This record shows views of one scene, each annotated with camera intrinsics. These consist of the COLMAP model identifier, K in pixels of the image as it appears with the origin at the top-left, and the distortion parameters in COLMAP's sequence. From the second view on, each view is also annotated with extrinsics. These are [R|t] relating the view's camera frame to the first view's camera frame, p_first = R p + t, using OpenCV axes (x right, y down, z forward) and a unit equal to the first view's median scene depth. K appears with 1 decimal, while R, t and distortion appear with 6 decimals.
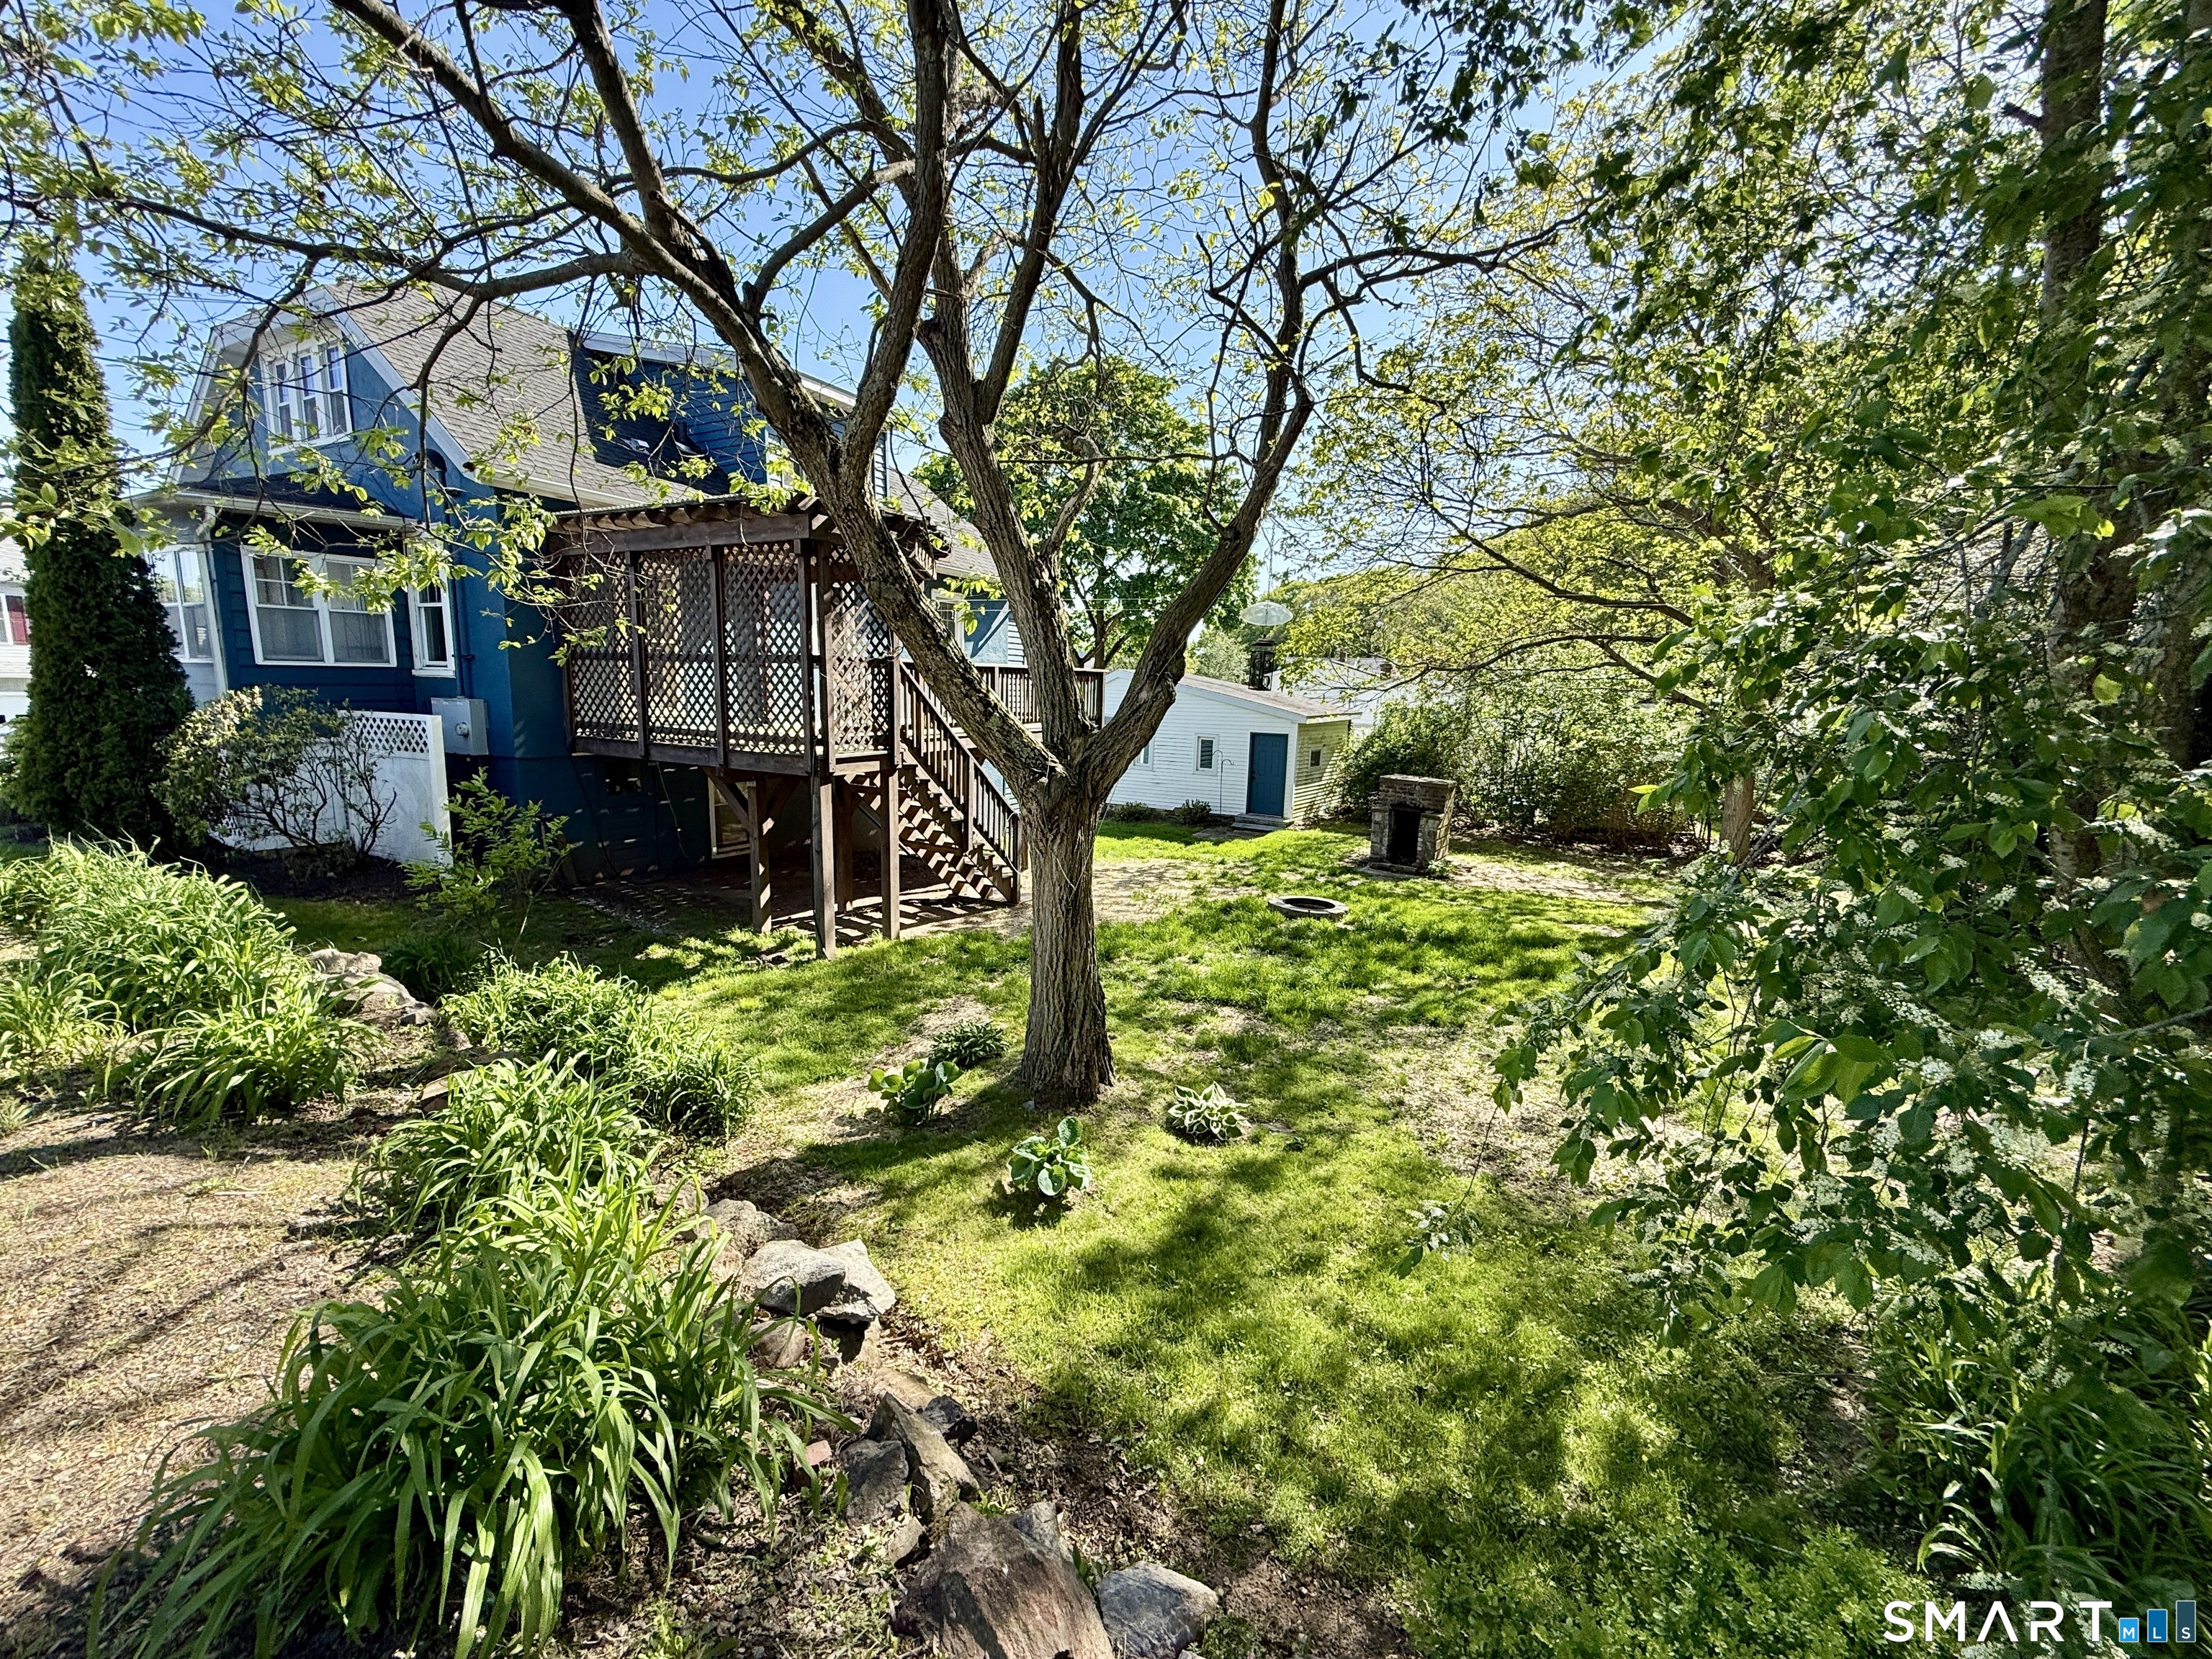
lens RADIAL K [[871.7, 0, 1106.0], [0, 871.7, 829.5], [0, 0, 1]] dist [-0.010270, 0.010608]
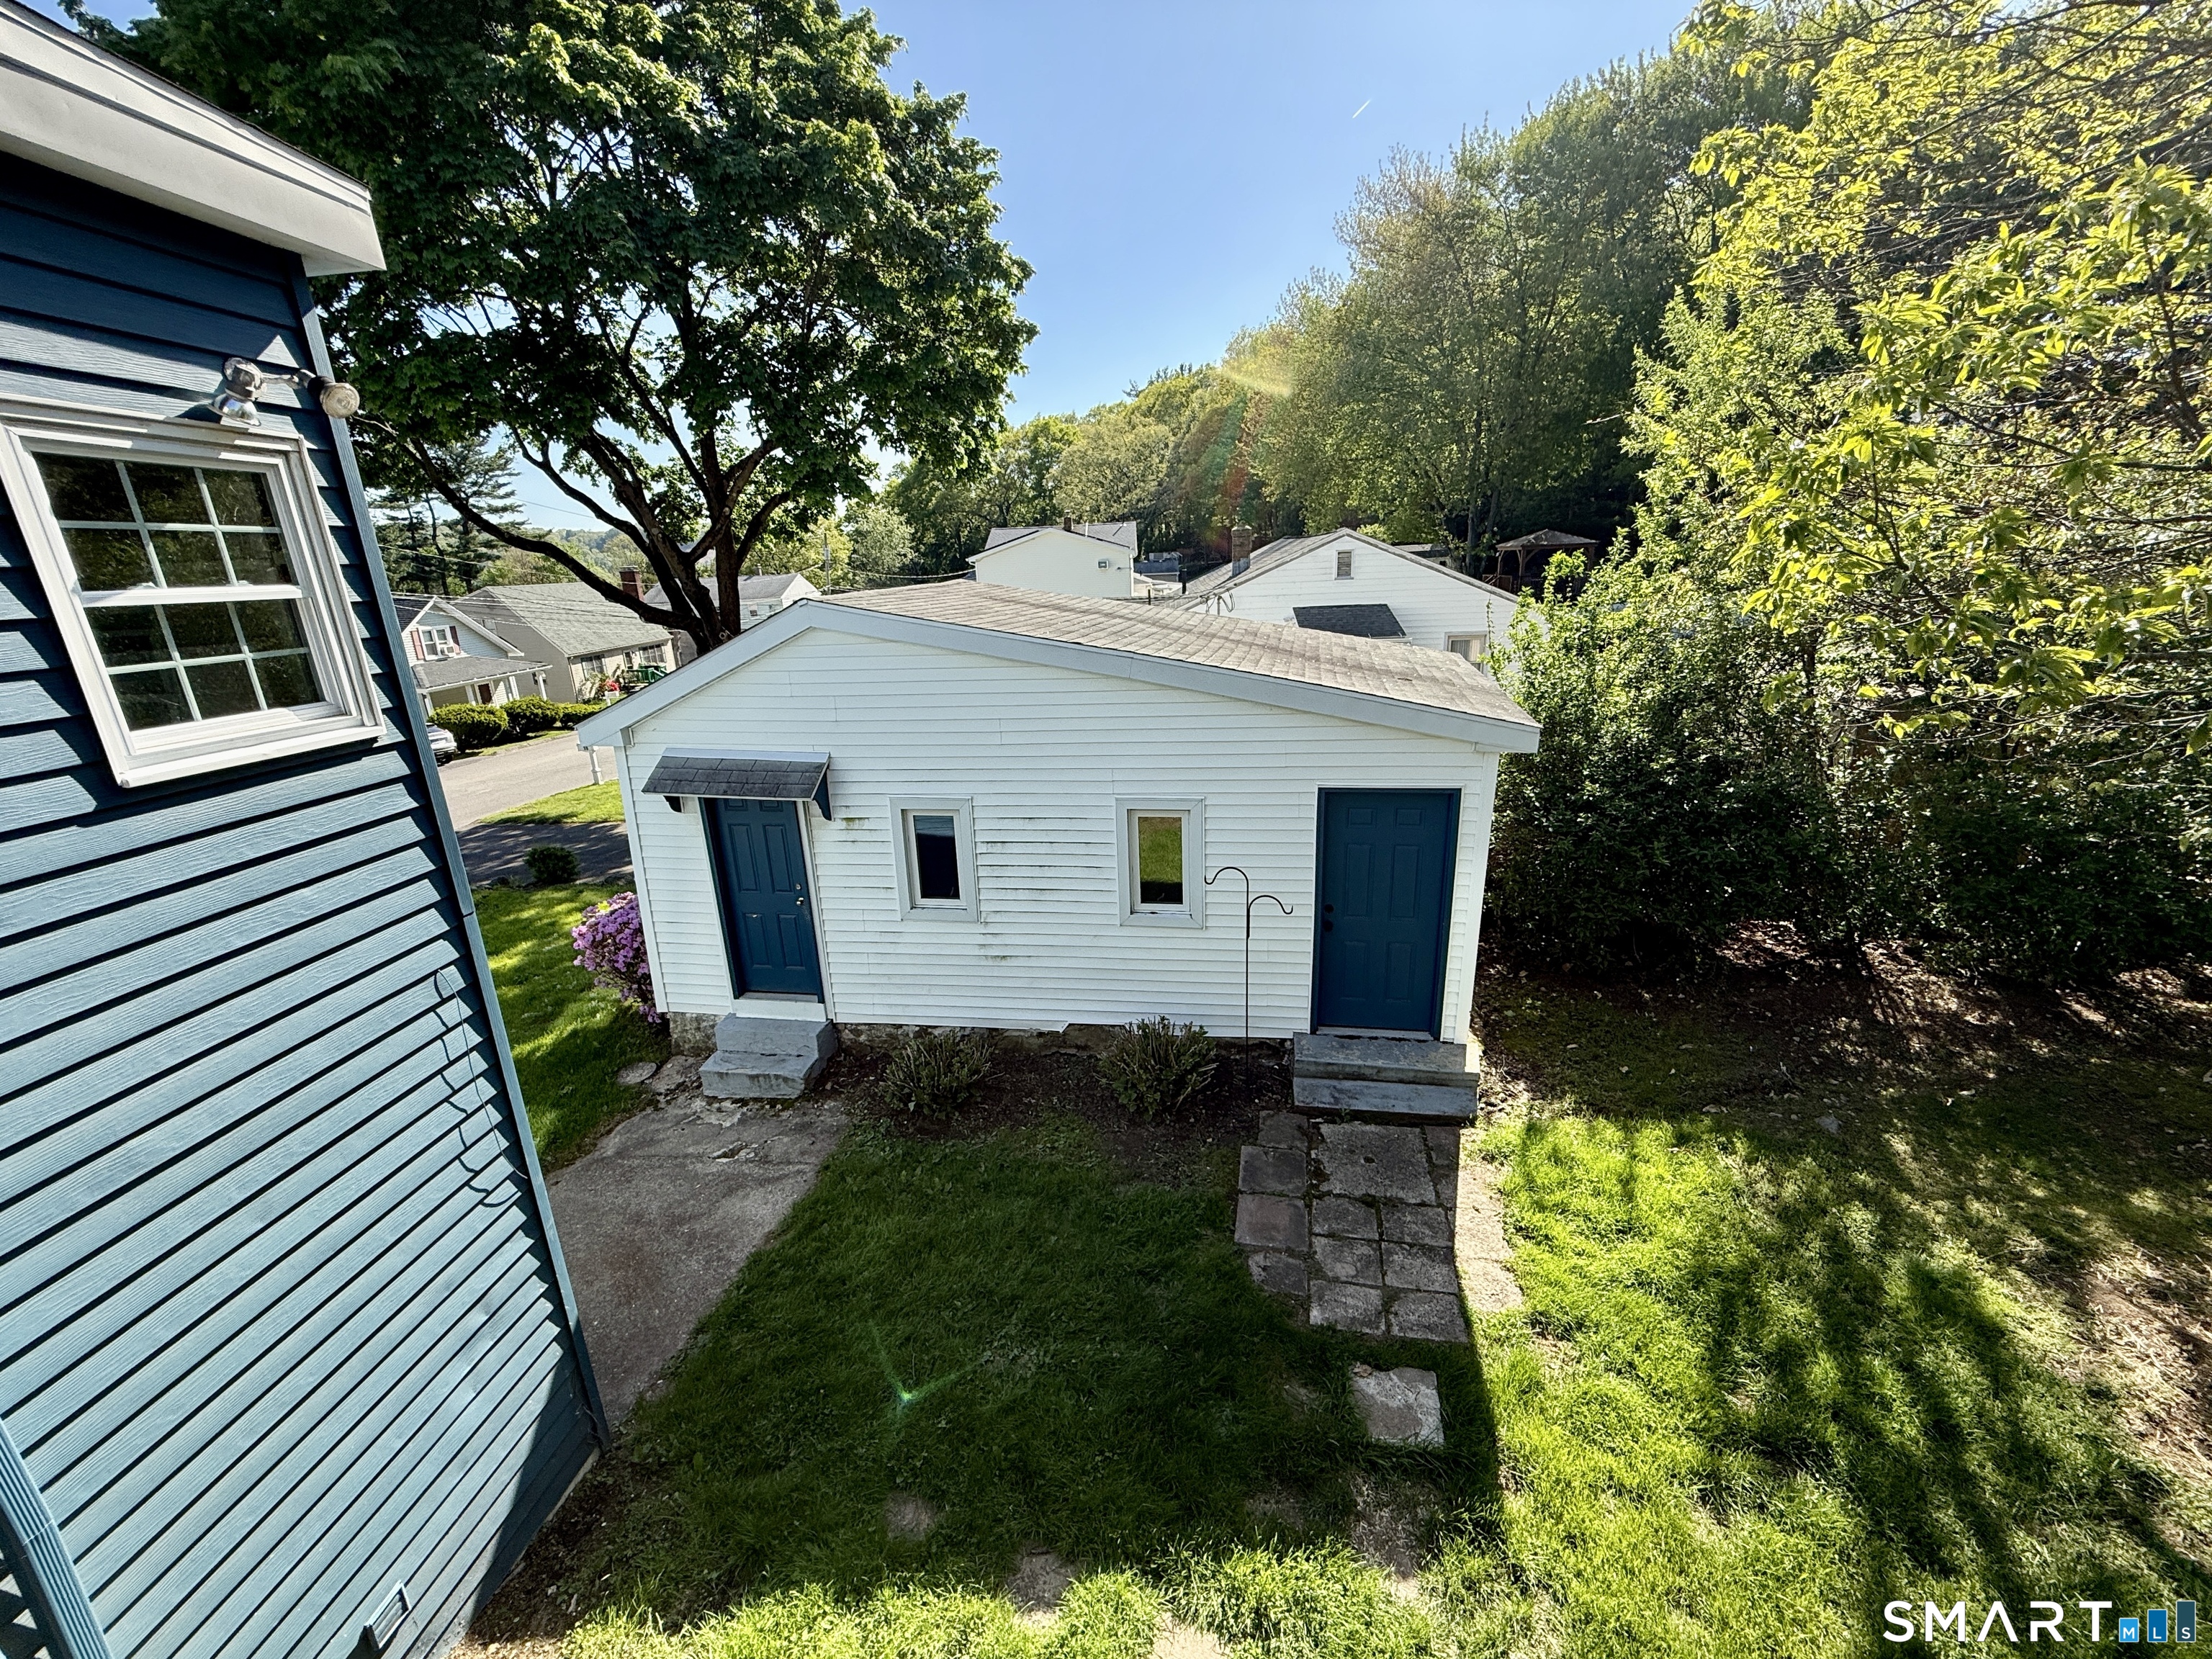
lens RADIAL K [[871.7, 0, 1106.0], [0, 871.7, 829.5], [0, 0, 1]] dist [-0.010270, 0.010608]
pose [[0.924734, -0.159813, 0.345438, -0.006147], [0.111768, 0.981585, 0.154917, -0.117259], [-0.363834, -0.104648, 0.925566, 0.573630]]
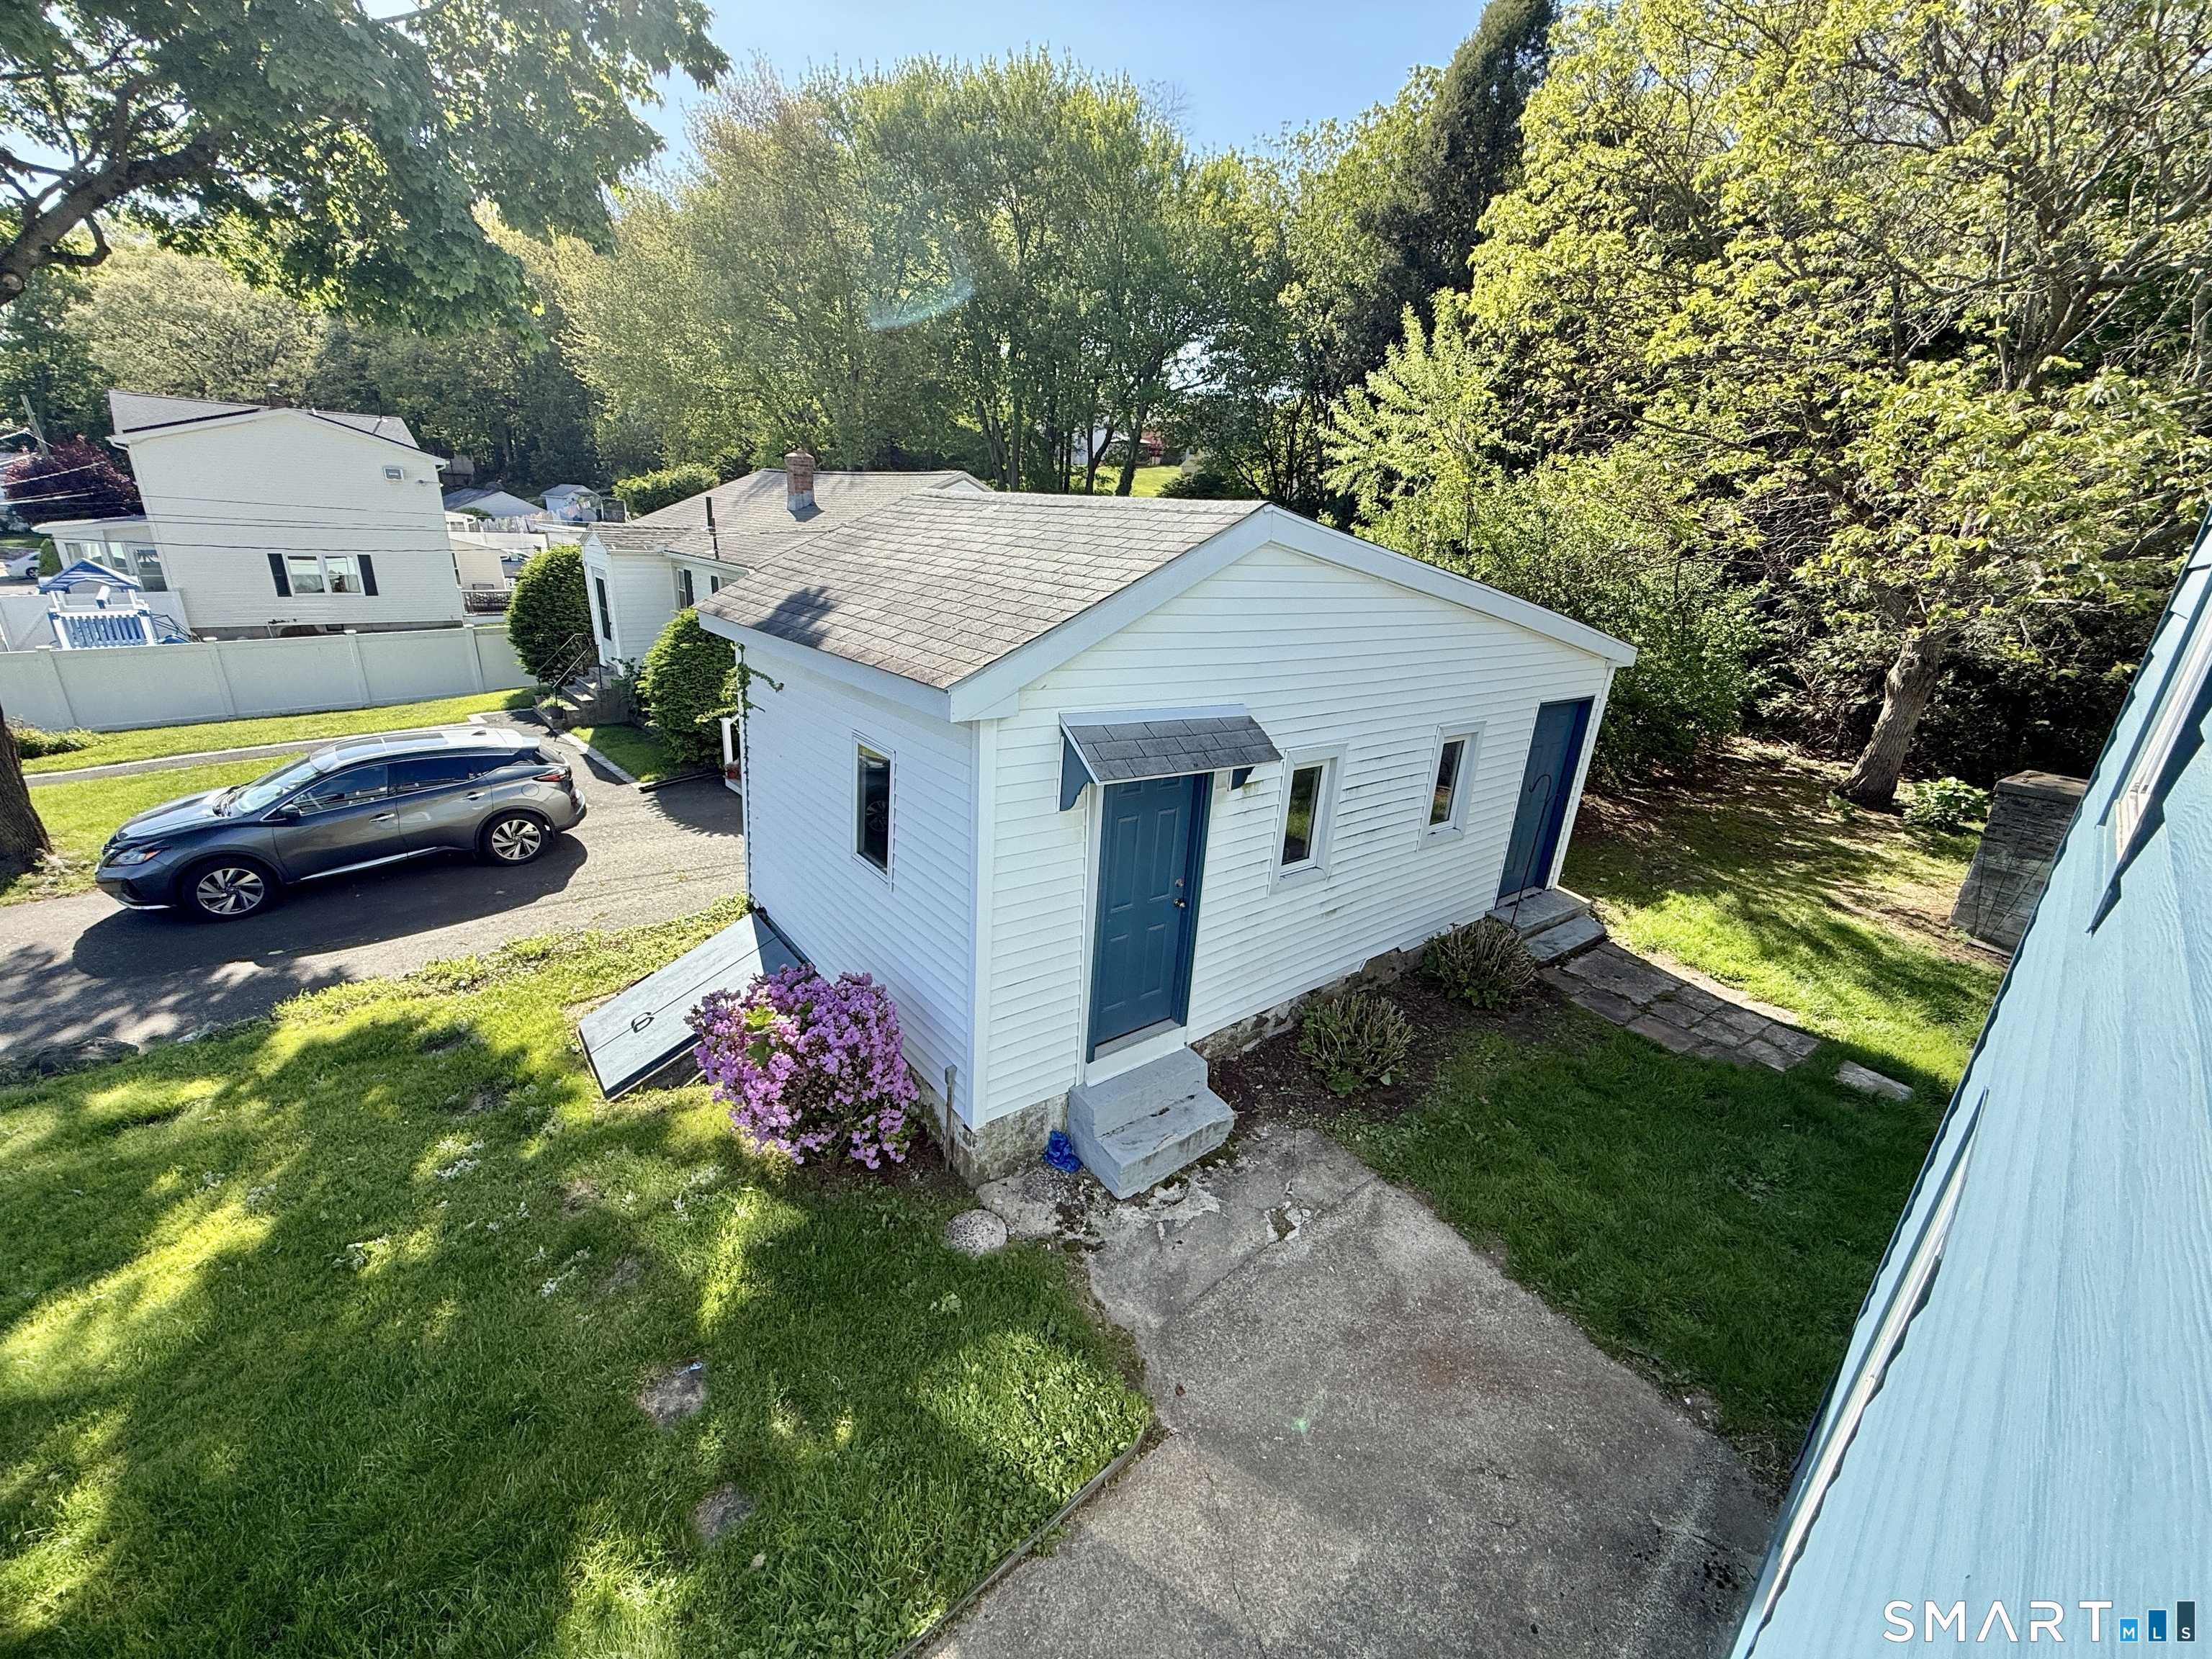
lens RADIAL K [[871.7, 0, 1106.0], [0, 871.7, 829.5], [0, 0, 1]] dist [-0.010270, 0.010608]
pose [[0.365549, -0.303015, 0.880088, -0.186274], [0.095412, 0.952744, 0.288401, -0.142281], [-0.925889, -0.021454, 0.377186, 0.791658]]
